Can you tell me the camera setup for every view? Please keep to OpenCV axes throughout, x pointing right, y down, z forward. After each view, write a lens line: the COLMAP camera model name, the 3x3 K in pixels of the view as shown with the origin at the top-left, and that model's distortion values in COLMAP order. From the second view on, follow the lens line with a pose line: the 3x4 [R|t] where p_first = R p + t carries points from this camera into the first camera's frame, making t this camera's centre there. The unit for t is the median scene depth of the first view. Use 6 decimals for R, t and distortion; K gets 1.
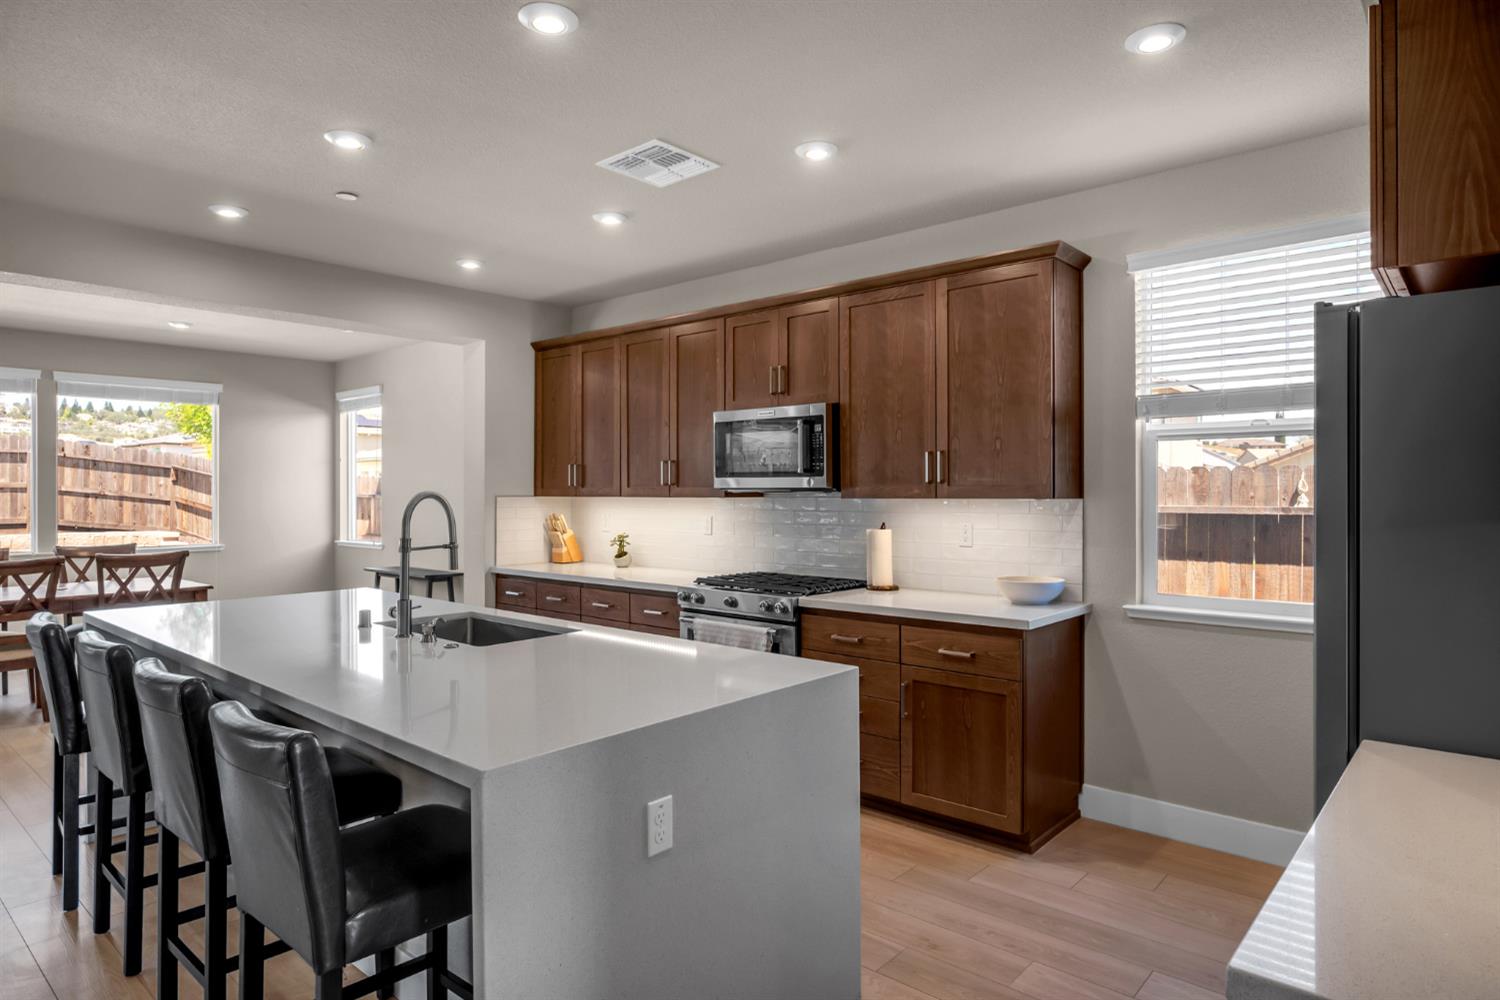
lens RADIAL K [[863.5, 0, 745.1], [0, 863.5, 499.3], [0, 0, 1]] dist [0.000051, 0.002540]
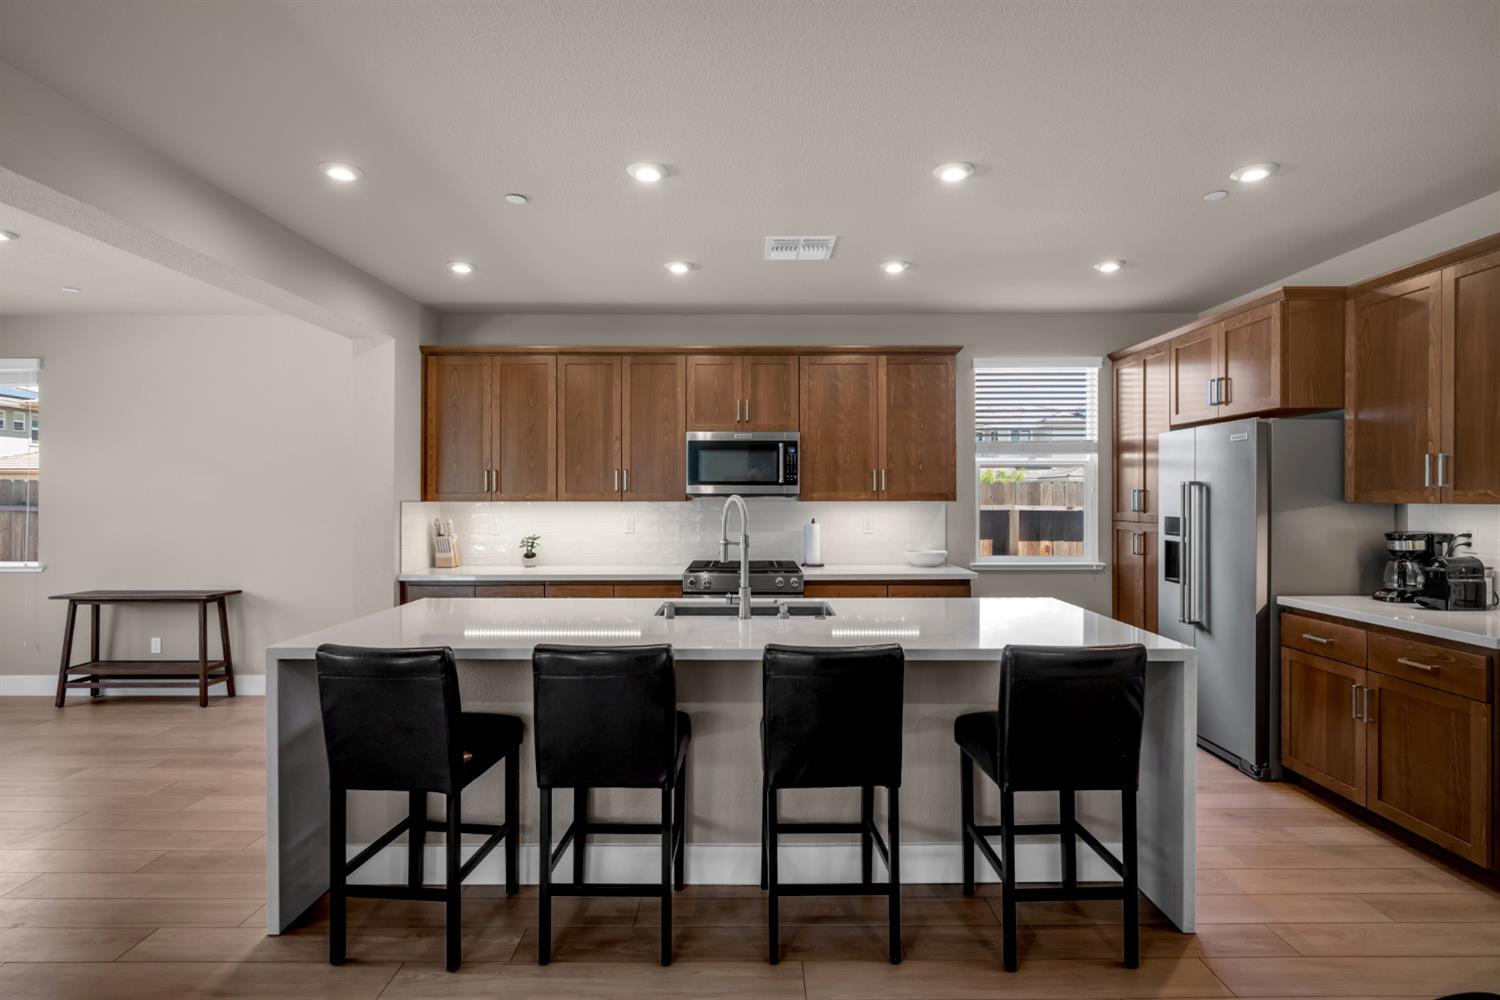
lens RADIAL K [[733.0, 0, 752.0], [0, 733.0, 498.1], [0, 0, 1]] dist [-0.009705, 0.001064]
pose [[0.749442, -0.002741, 0.662064, -0.539432], [0.005836, 0.999980, -0.002467, -0.003241], [-0.662044, 0.005712, 0.749443, 0.132576]]
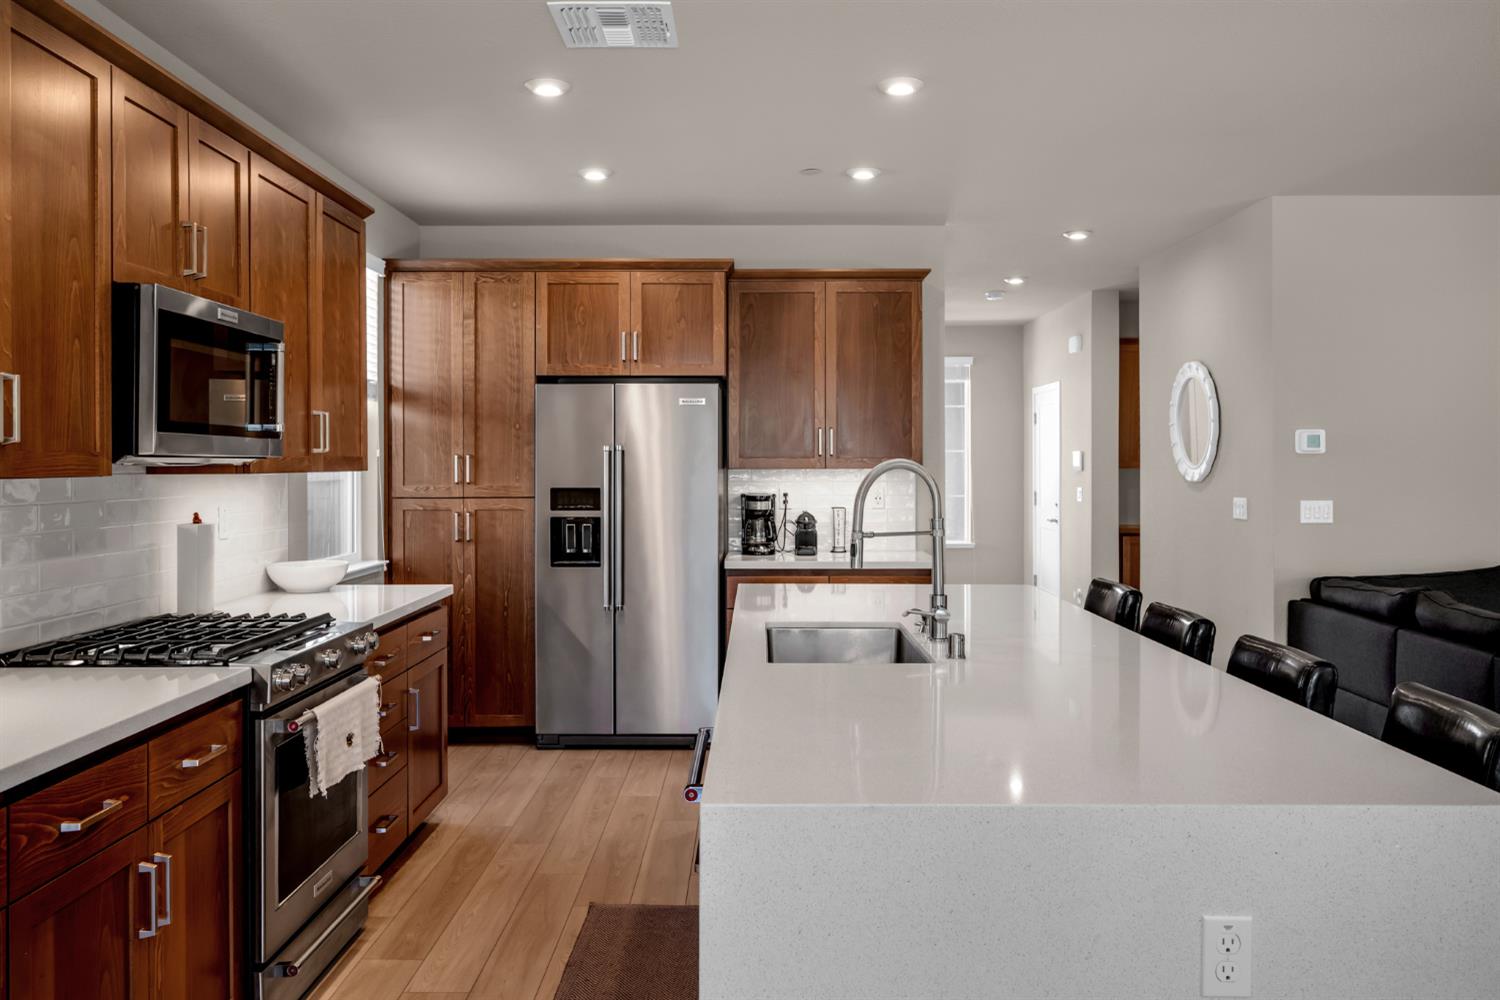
lens RADIAL K [[1163.2, 0, 741.7], [0, 1163.2, 464.1], [0, 0, 1]] dist [0.005278, 0.000121]
pose [[-0.648942, -0.001127, 0.760837, -0.569010], [0.004794, 0.999973, 0.005570, -0.008336], [-0.760823, 0.007262, -0.648919, 0.955464]]
